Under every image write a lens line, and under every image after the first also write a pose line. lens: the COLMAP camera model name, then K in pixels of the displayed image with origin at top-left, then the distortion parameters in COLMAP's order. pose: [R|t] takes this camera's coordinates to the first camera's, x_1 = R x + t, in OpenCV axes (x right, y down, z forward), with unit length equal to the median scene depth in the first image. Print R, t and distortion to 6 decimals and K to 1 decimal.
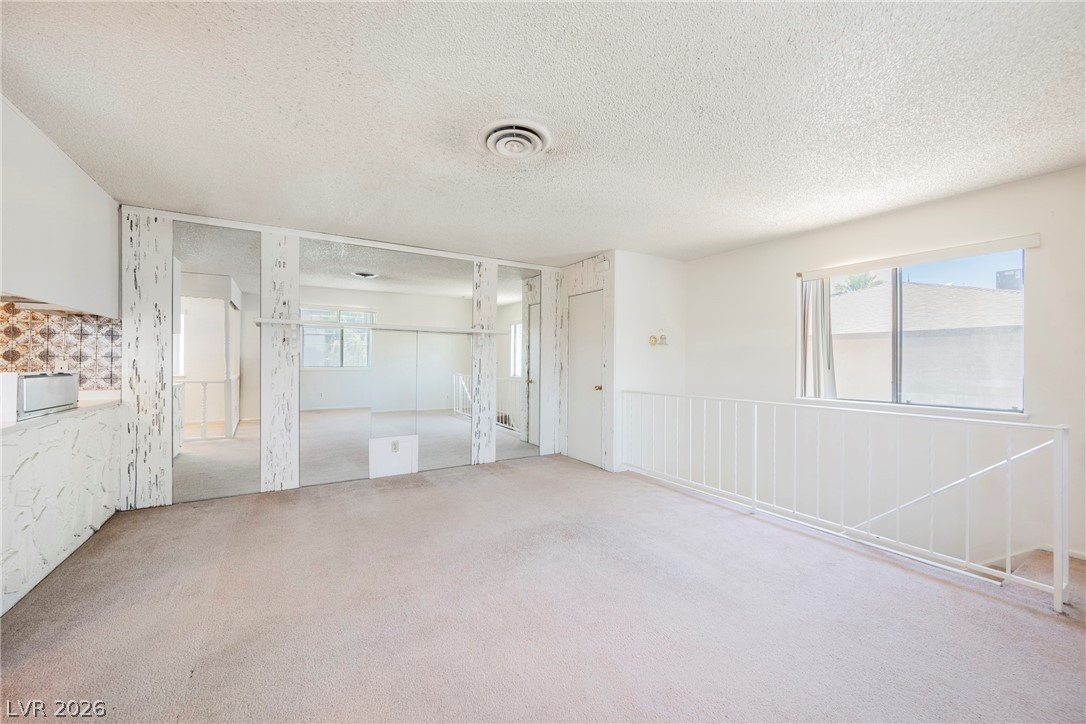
lens RADIAL K [[423.9, 0, 548.2], [0, 423.9, 362.0], [0, 0, 1]] dist [-0.003167, -0.000012]
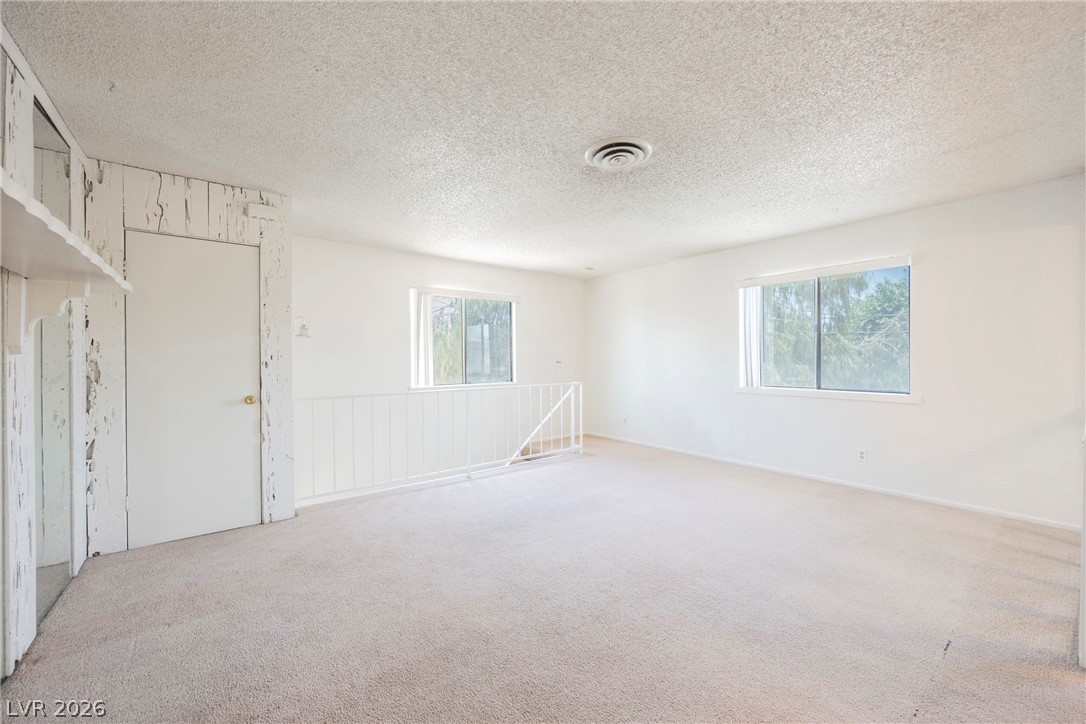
lens RADIAL K [[423.9, 0, 539.2], [0, 423.9, 358.8], [0, 0, 1]] dist [-0.003167, -0.000012]
pose [[-0.102027, -0.010321, 0.994728, -0.782443], [-0.001801, 0.999946, 0.010190, -0.012063], [-0.994780, -0.000752, -0.102041, 0.898923]]
